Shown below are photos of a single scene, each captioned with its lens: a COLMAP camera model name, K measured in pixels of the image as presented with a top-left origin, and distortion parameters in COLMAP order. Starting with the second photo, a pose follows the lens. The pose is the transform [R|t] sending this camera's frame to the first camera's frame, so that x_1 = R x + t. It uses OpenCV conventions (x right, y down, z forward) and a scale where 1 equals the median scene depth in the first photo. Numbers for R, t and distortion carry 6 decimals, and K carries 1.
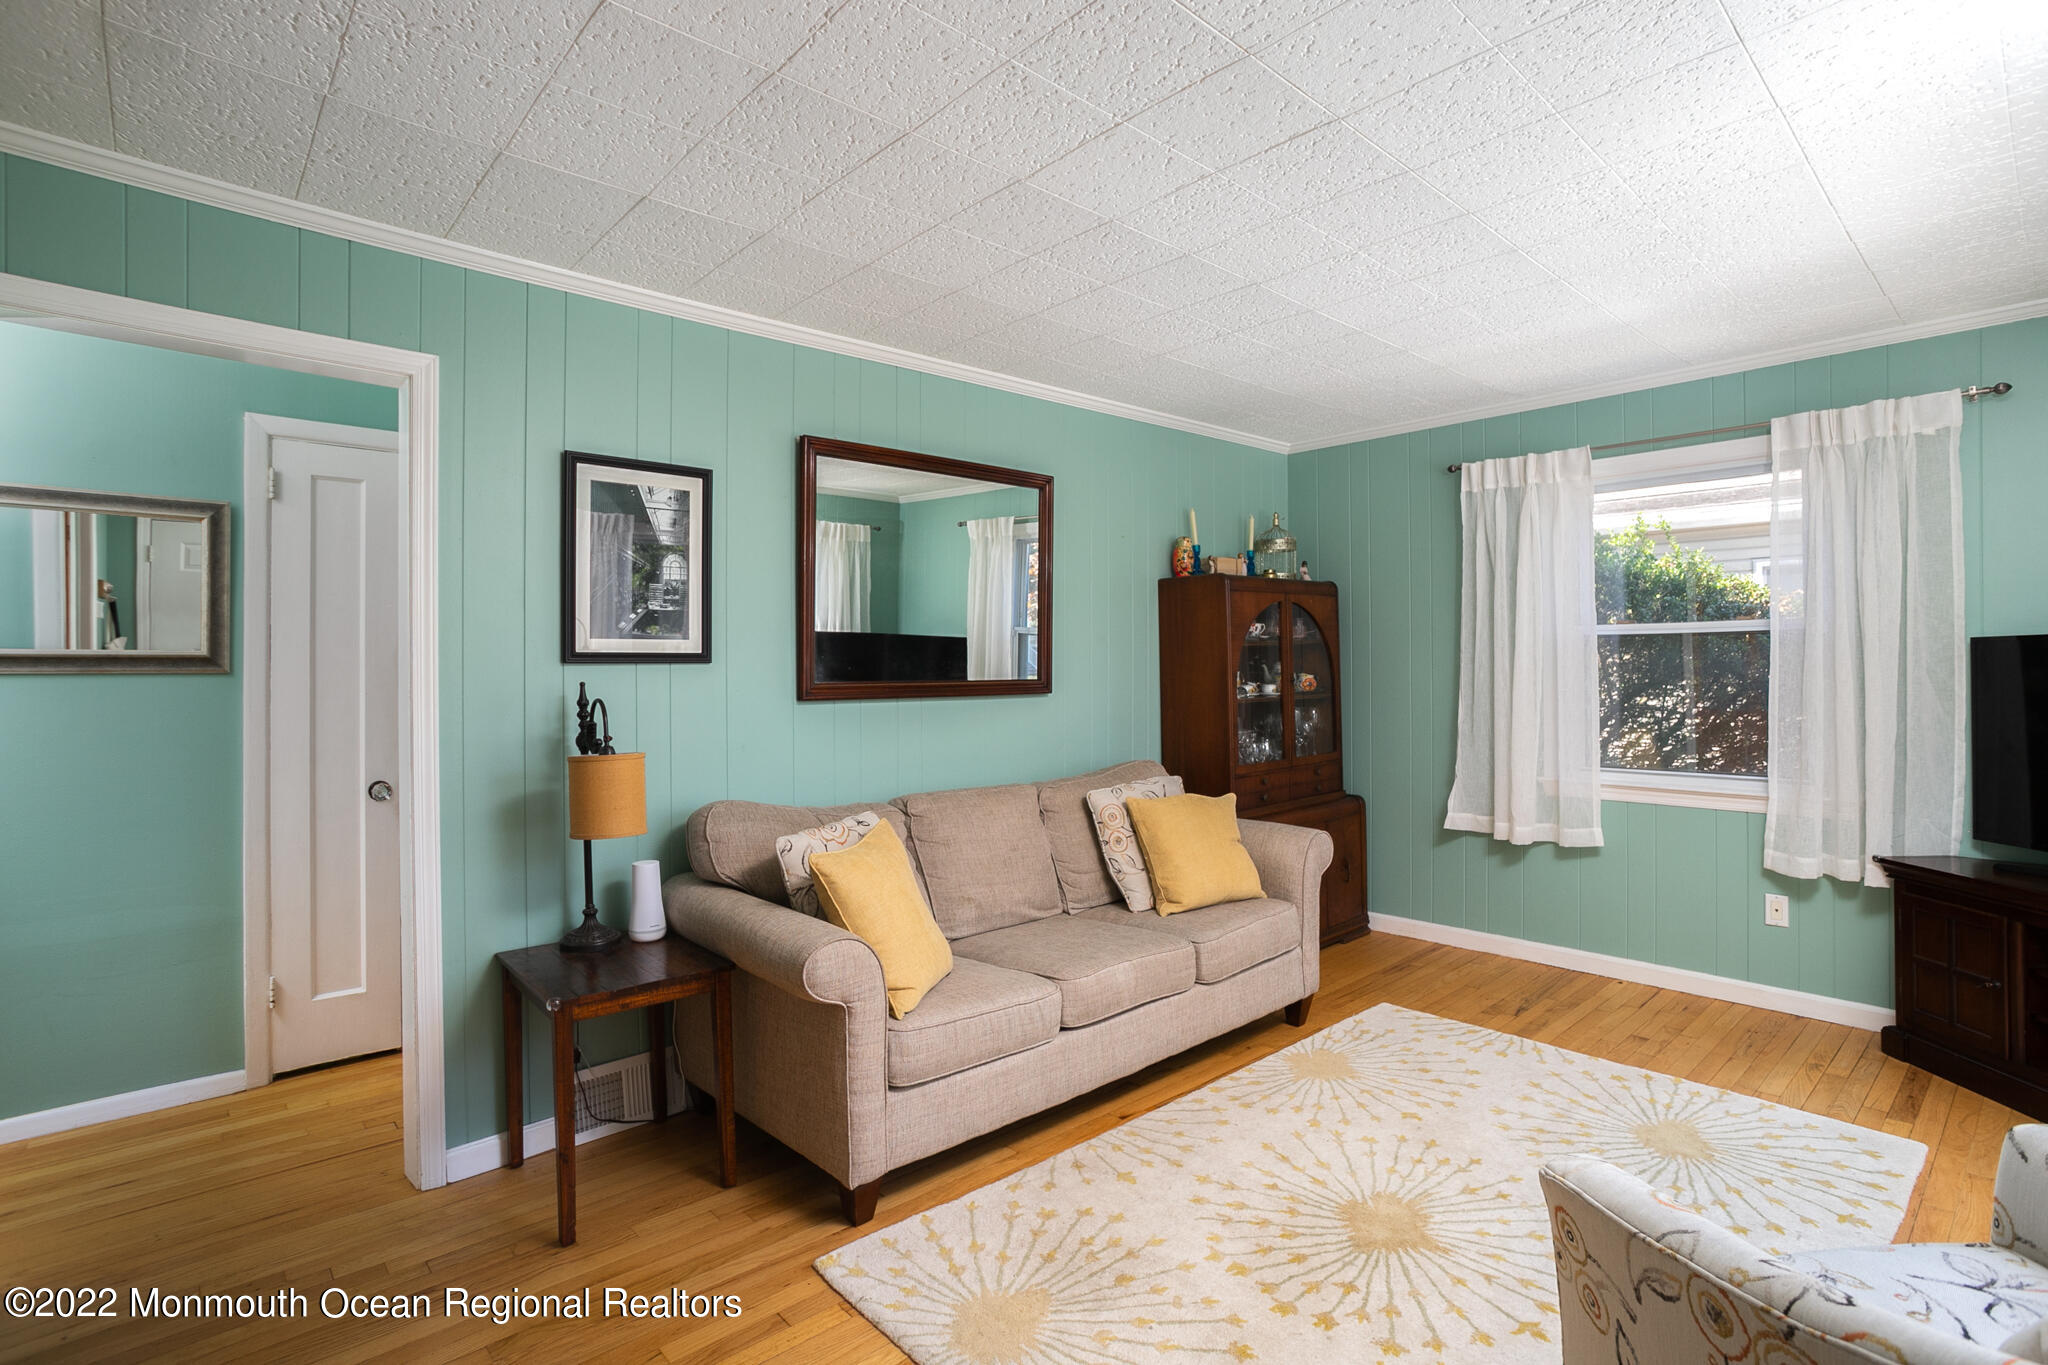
lens RADIAL K [[987.7, 0, 1023.2], [0, 987.7, 672.3], [0, 0, 1]] dist [-0.042439, 0.013561]
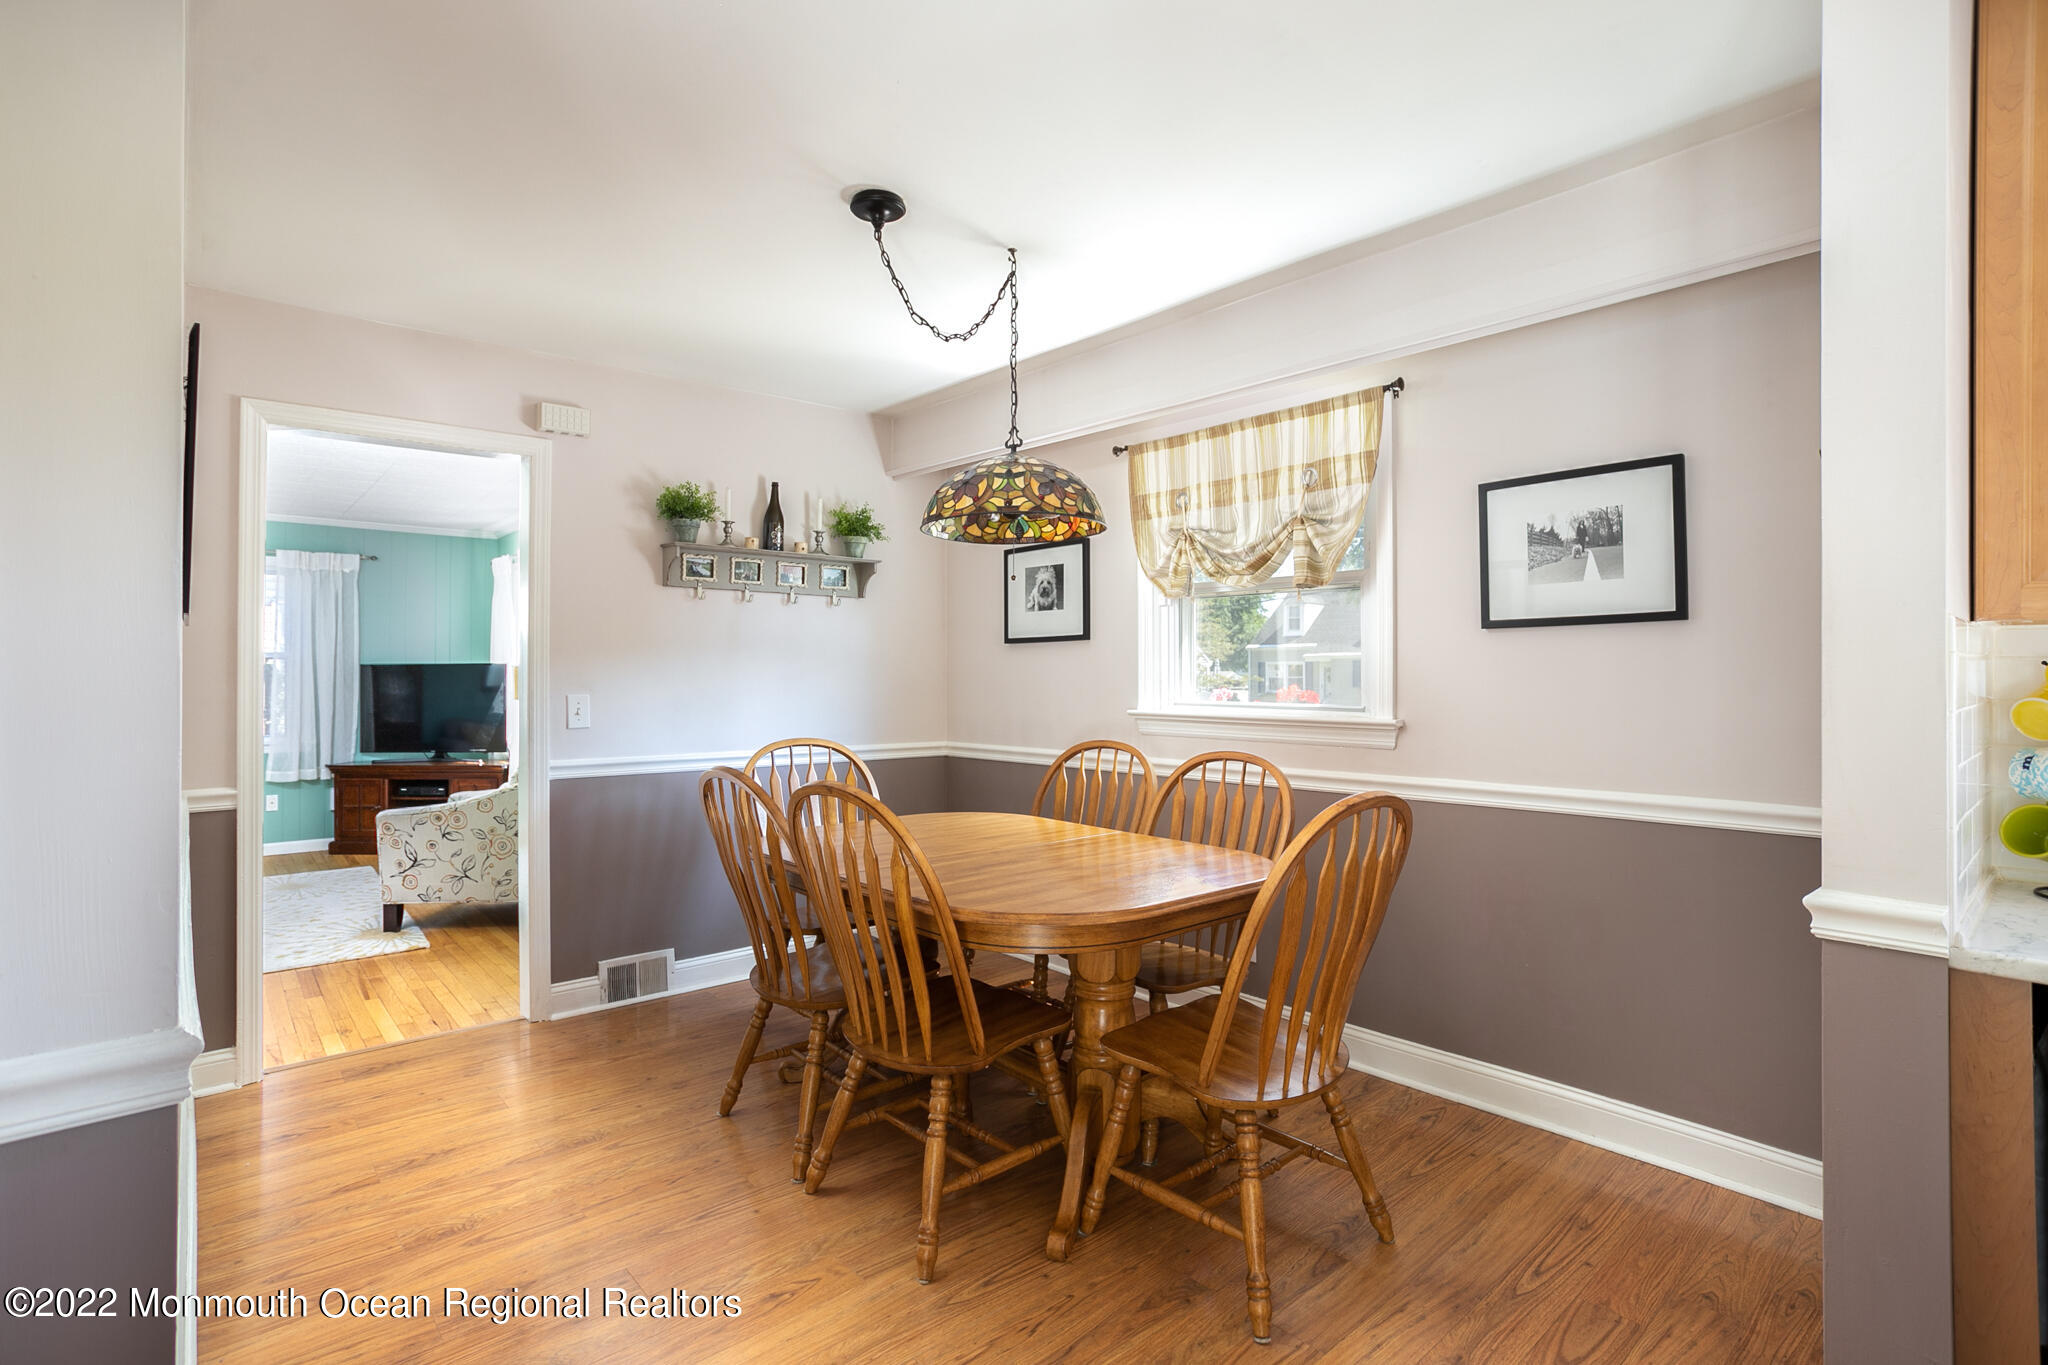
lens RADIAL K [[987.7, 0, 1023.4], [0, 987.7, 675.9], [0, 0, 1]] dist [-0.042439, 0.013561]
pose [[0.007600, 0.005824, 0.999954, -1.352641], [0.002876, 0.999979, -0.005846, 0.010969], [-0.999967, 0.002921, 0.007583, -0.610666]]
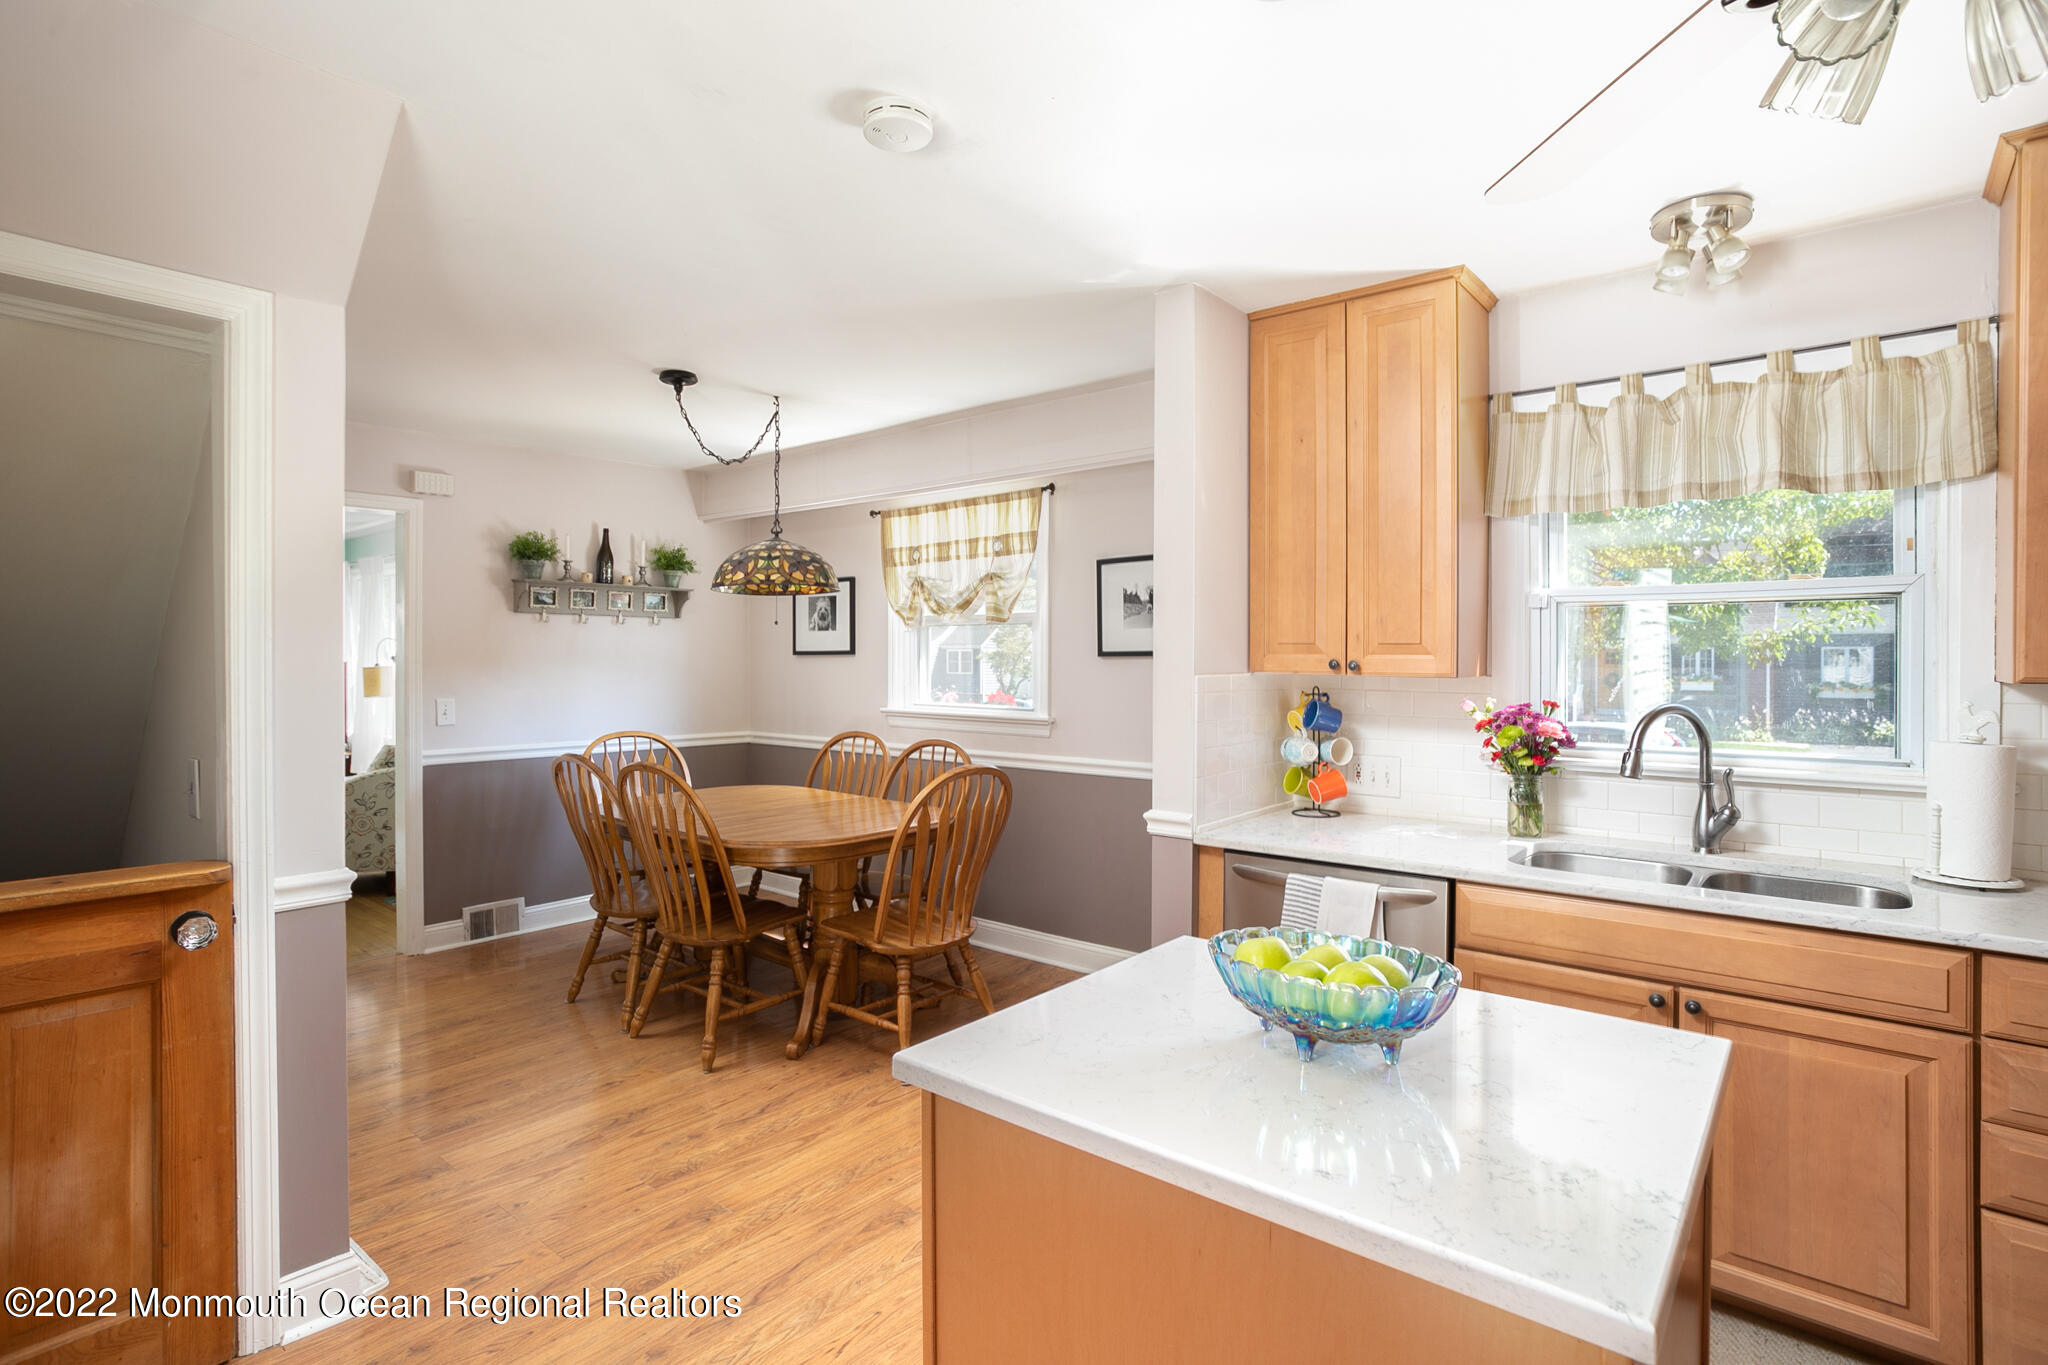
lens RADIAL K [[987.7, 0, 1015.0], [0, 987.7, 670.7], [0, 0, 1]] dist [-0.042439, 0.013561]
pose [[-0.142056, -0.007349, 0.989831, -1.827436], [0.001576, 0.999969, 0.007650, -0.031171], [-0.989857, 0.002647, -0.142040, -0.729541]]
